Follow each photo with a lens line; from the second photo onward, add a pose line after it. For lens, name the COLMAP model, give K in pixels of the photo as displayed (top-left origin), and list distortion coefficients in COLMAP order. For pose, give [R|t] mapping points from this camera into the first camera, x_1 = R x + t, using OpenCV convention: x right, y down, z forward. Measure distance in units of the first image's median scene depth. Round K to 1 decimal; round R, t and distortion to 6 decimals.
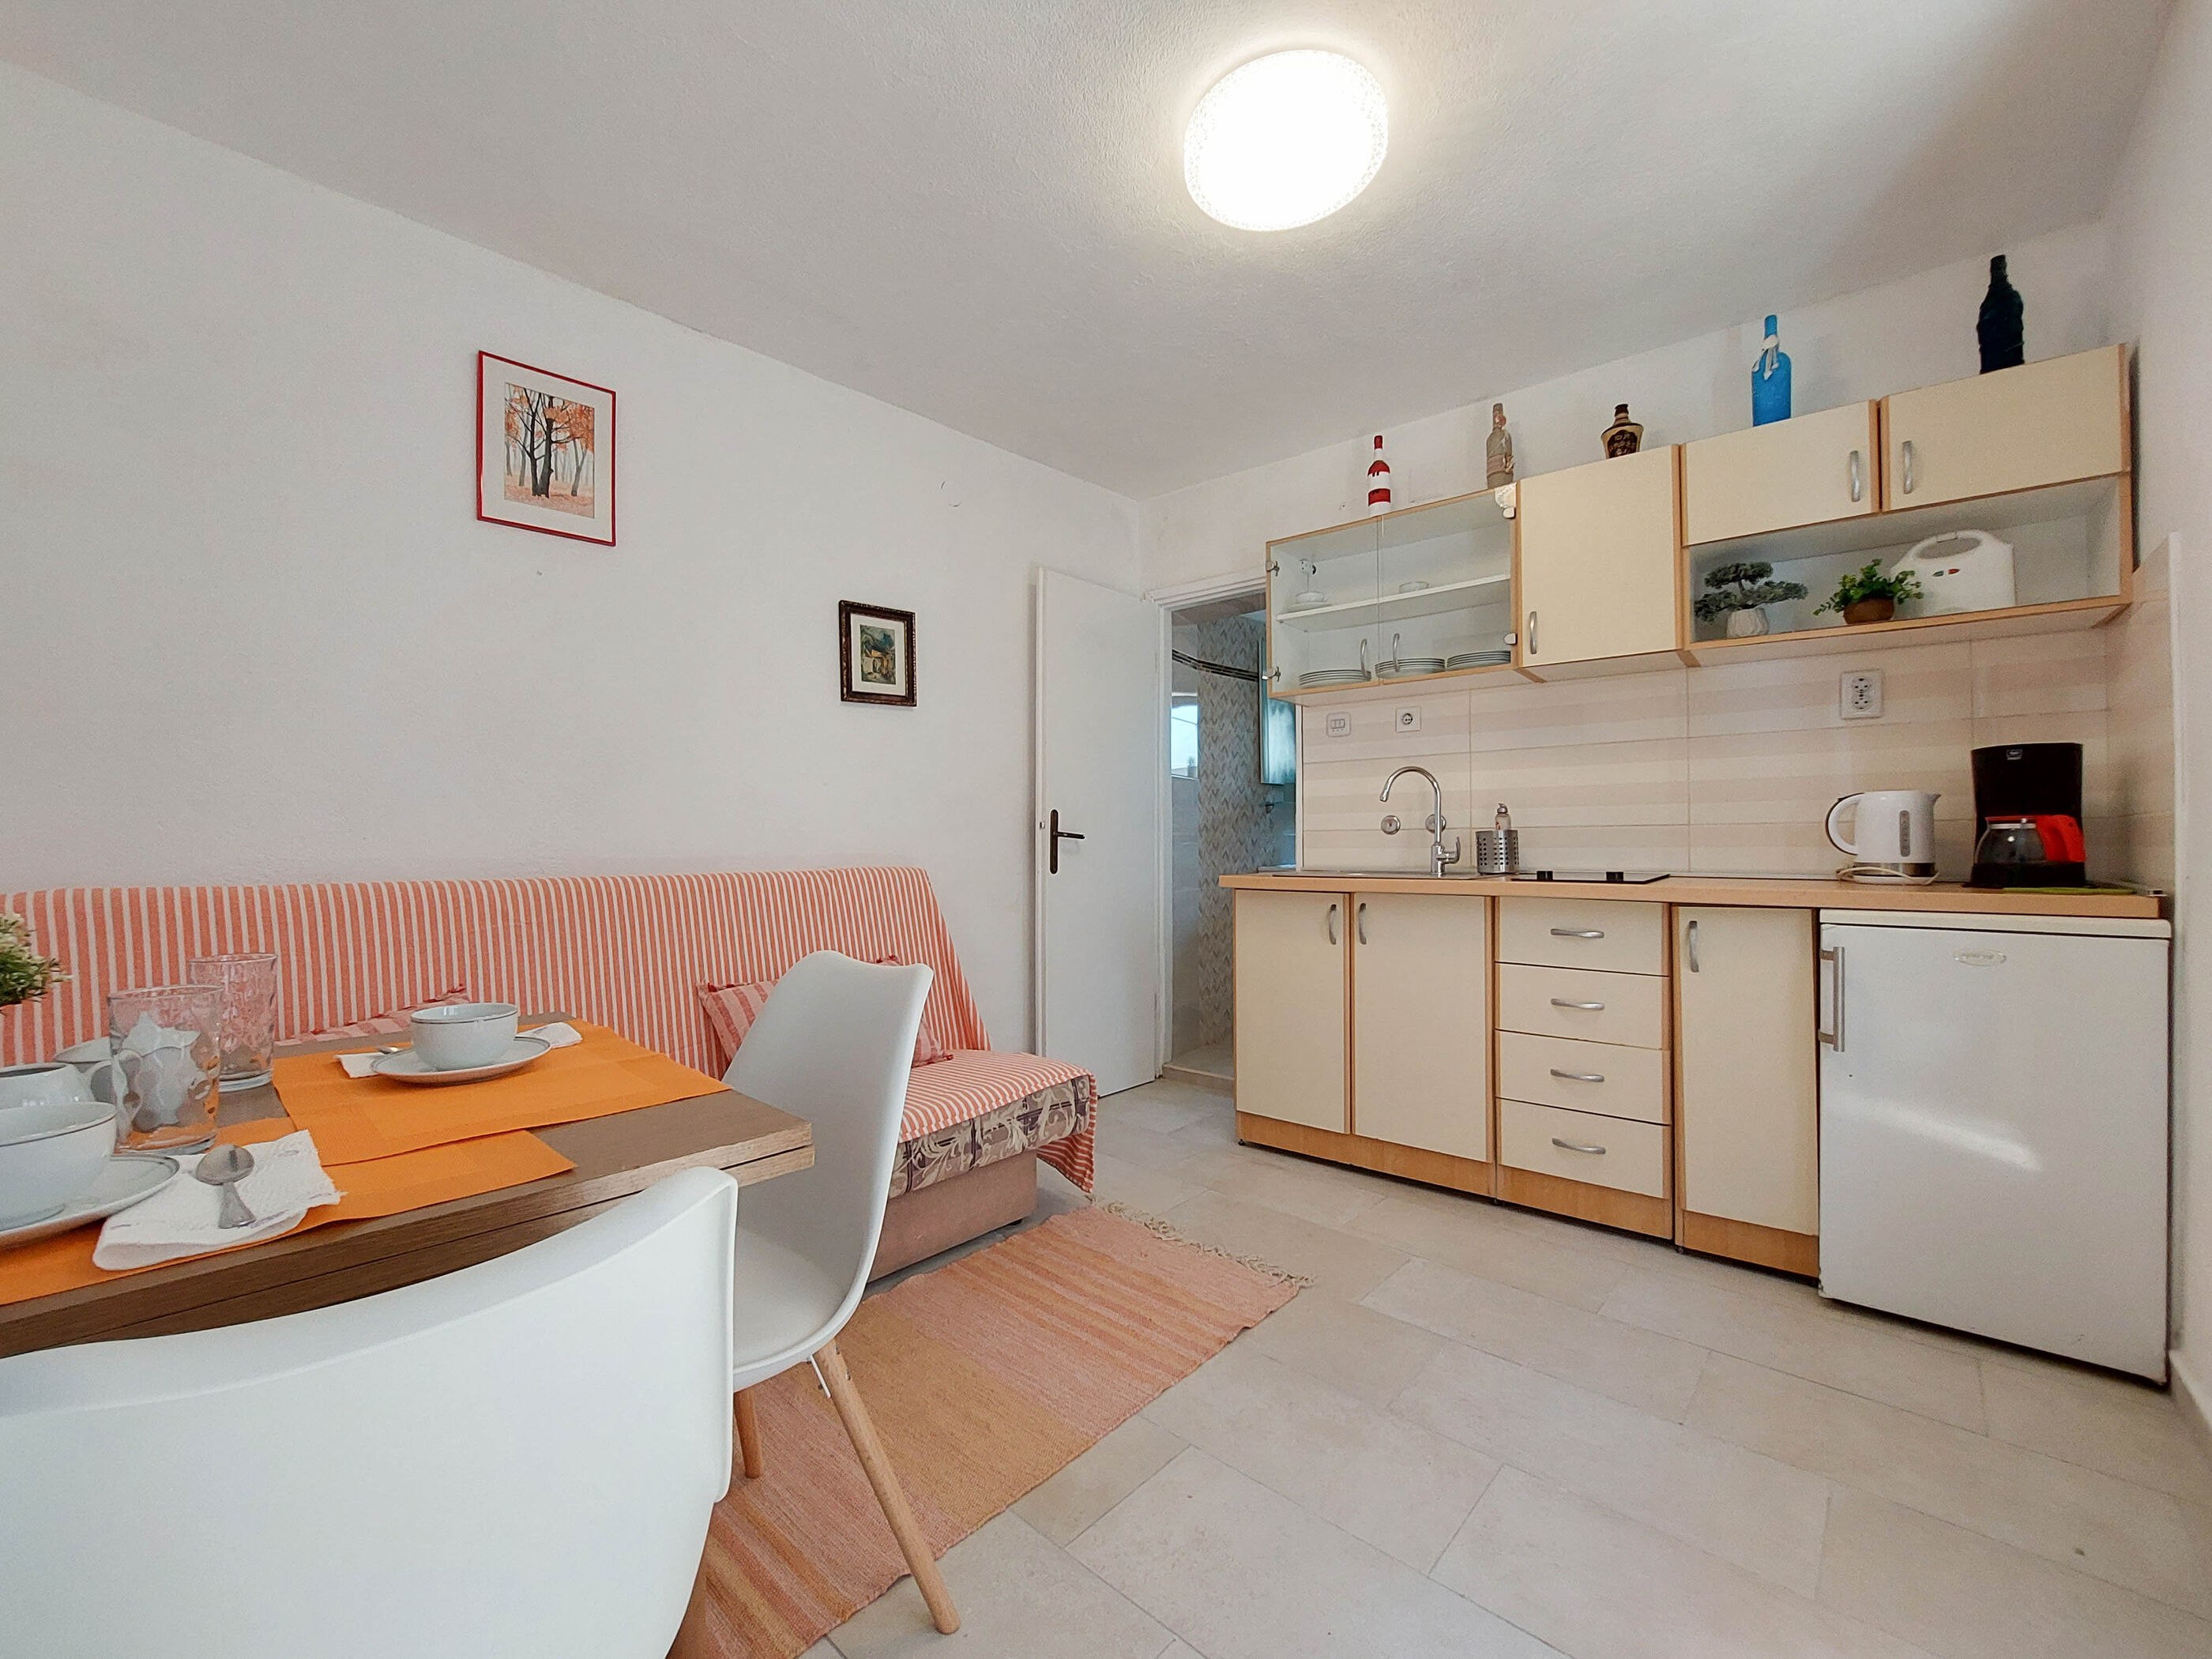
lens RADIAL K [[878.2, 0, 1099.0], [0, 878.2, 834.0], [0, 0, 1]] dist [-0.014787, -0.002405]
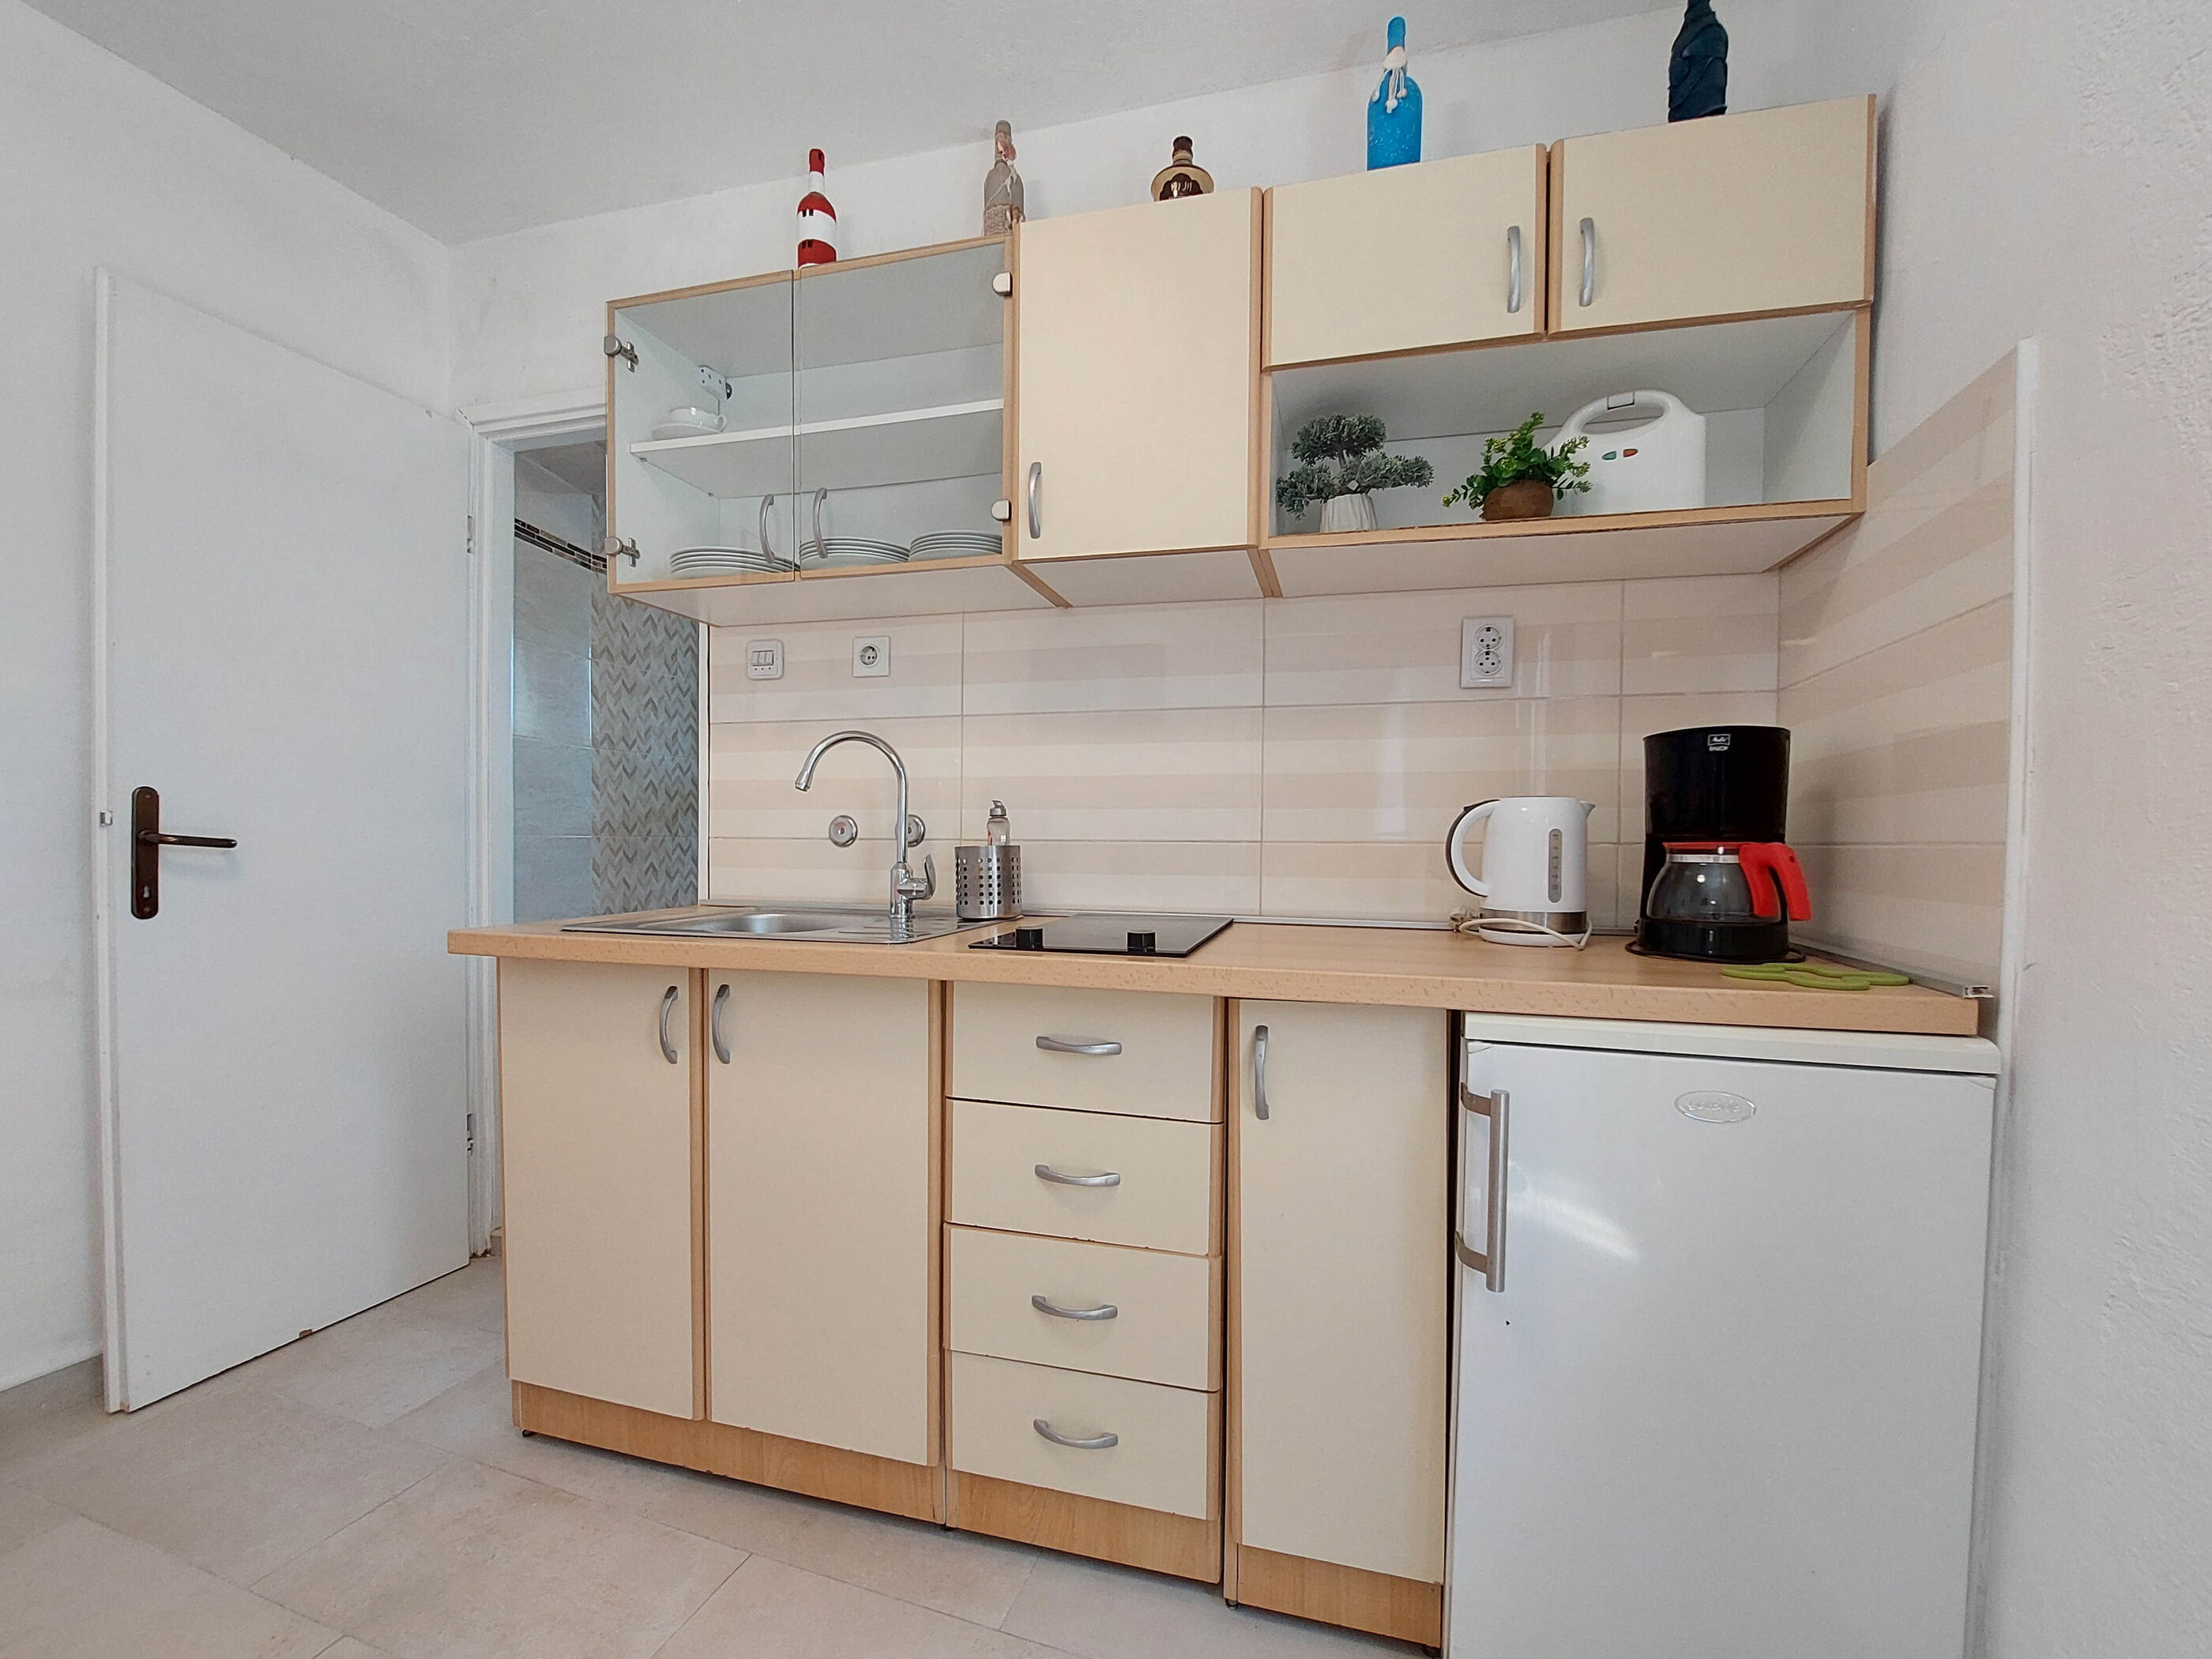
lens RADIAL K [[913.9, 0, 1102.7], [0, 913.9, 859.5], [0, 0, 1]] dist [0.000697, -0.010982]
pose [[0.914296, 0.002855, 0.405036, 0.332091], [-0.016624, 0.999397, 0.030482, -0.018033], [-0.404704, -0.034603, 0.913793, 0.482435]]
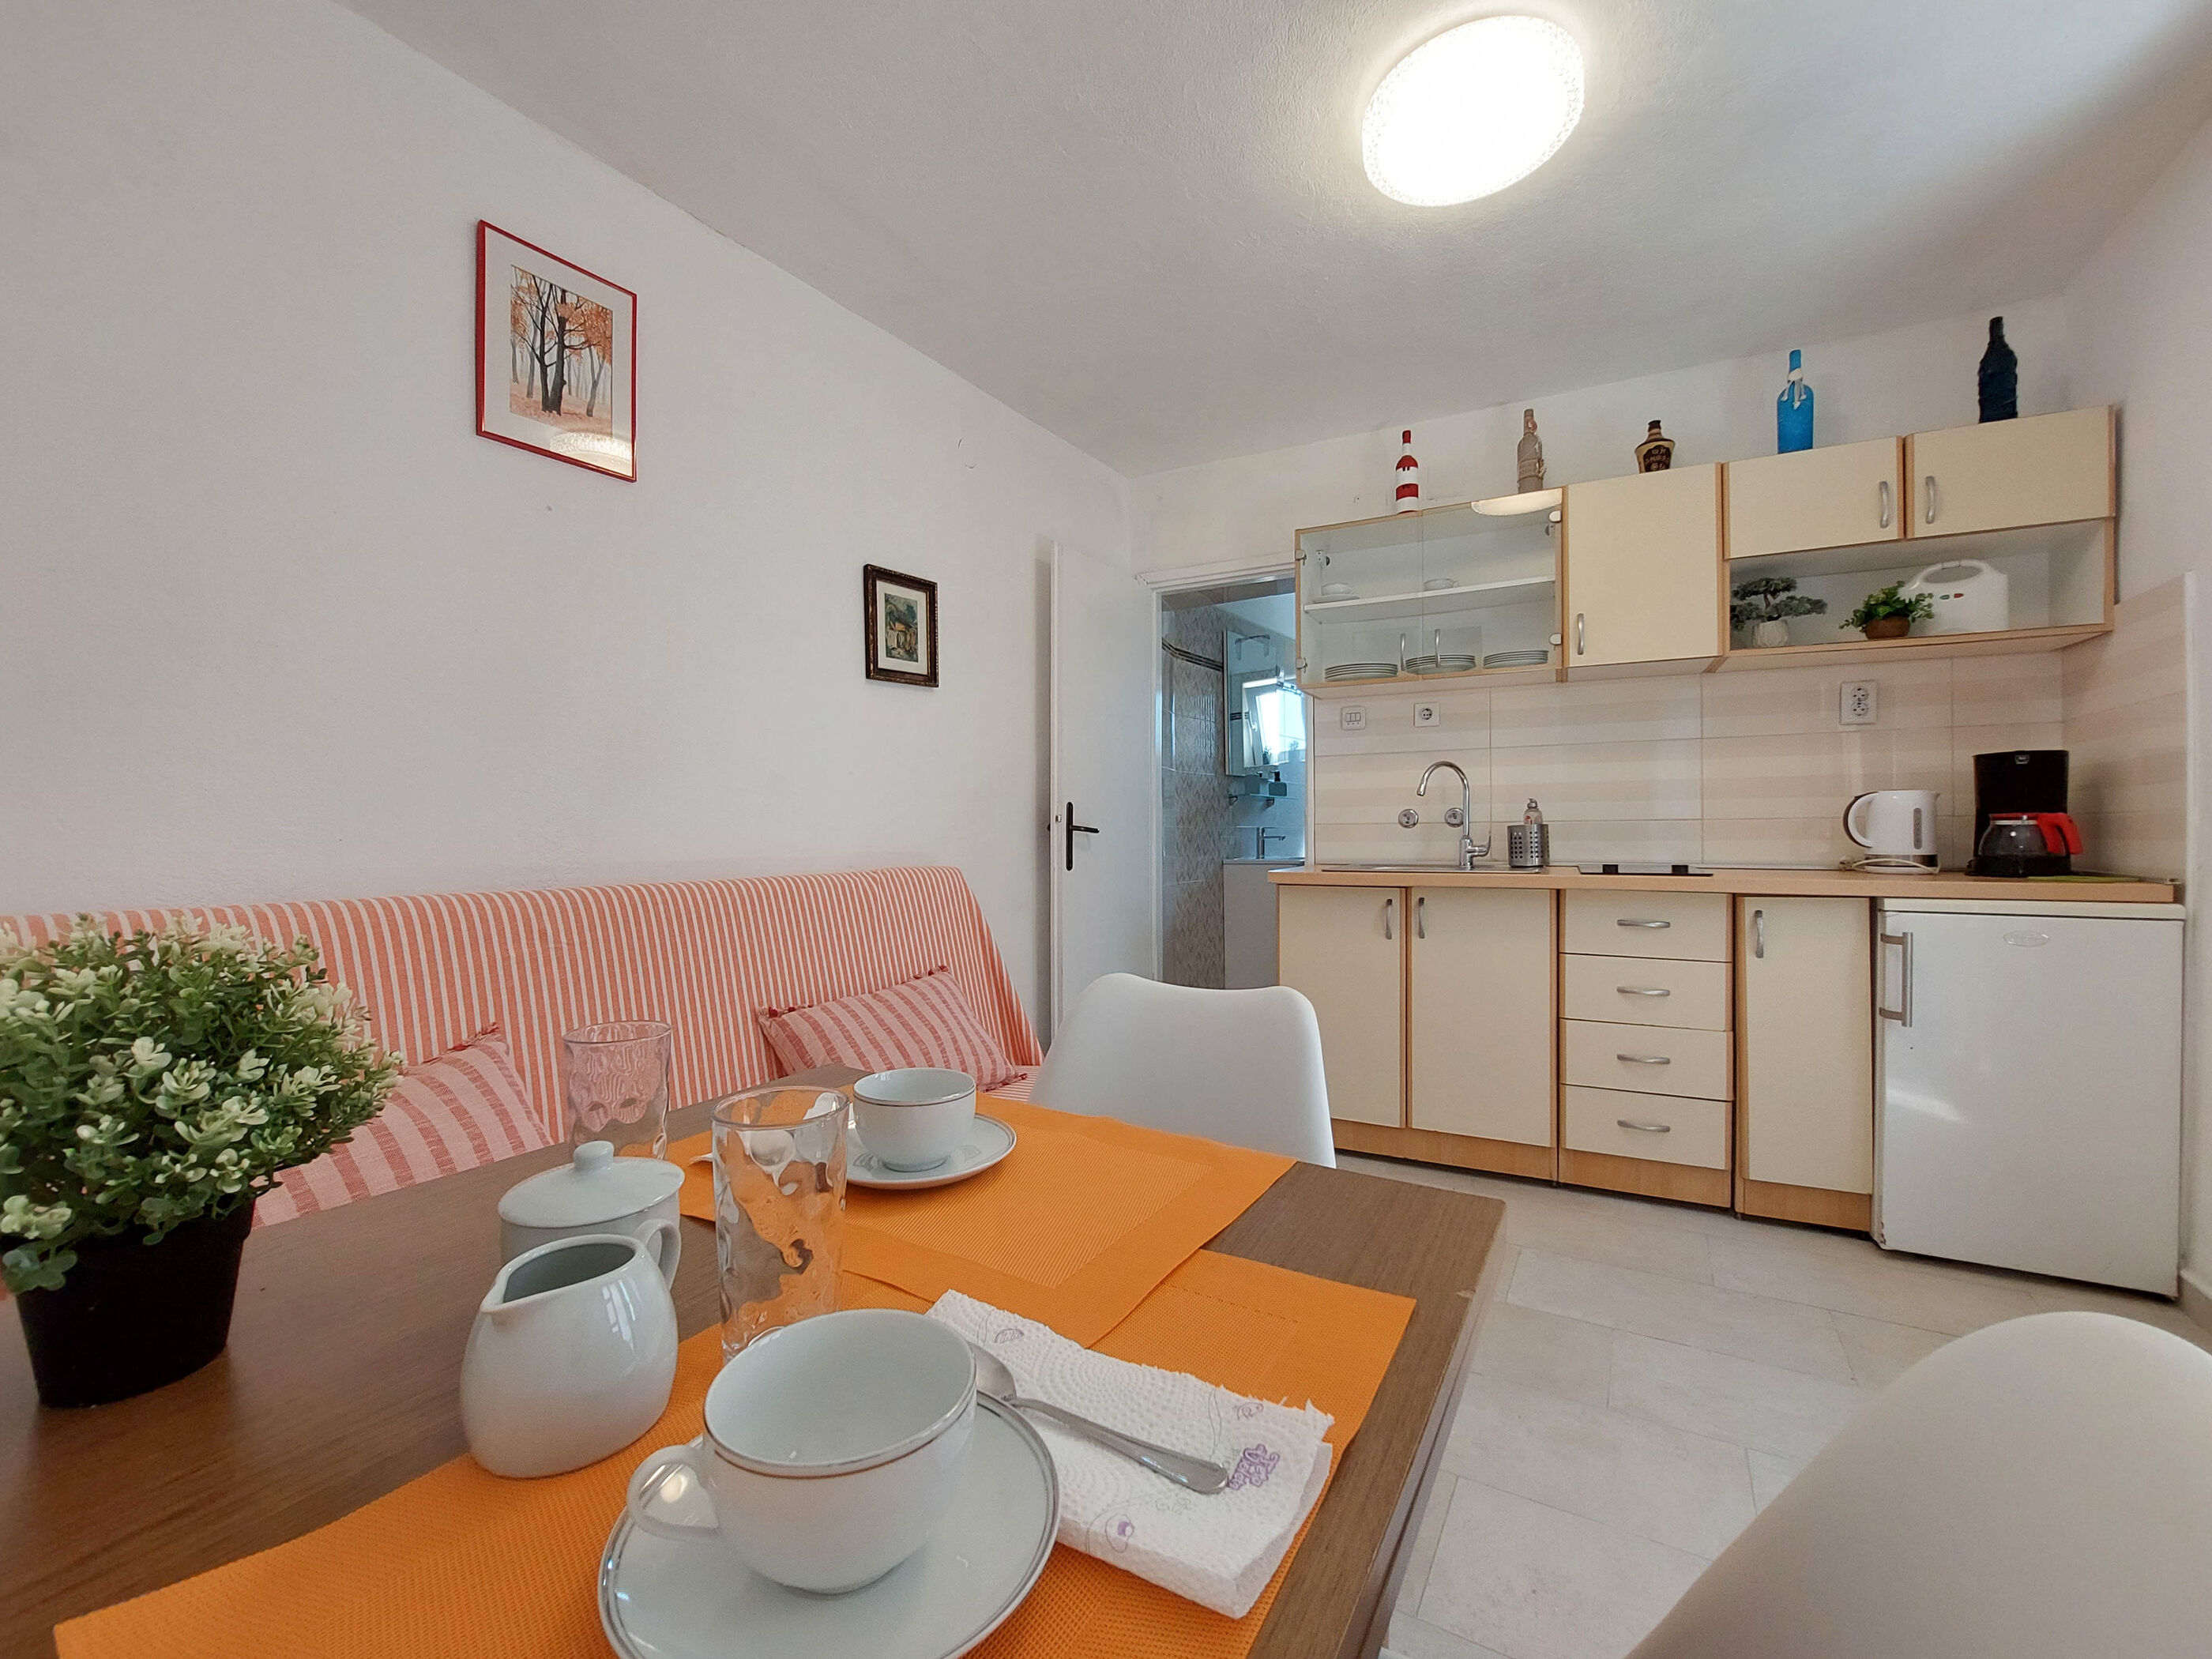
lens RADIAL K [[885.0, 0, 1099.1], [0, 885.0, 835.3], [0, 0, 1]] dist [-0.021164, 0.000044]
pose [[0.980122, -0.003587, 0.198365, -0.300420], [0.000844, 0.999903, 0.013909, -0.007669], [-0.198395, -0.013465, 0.980030, 0.100337]]
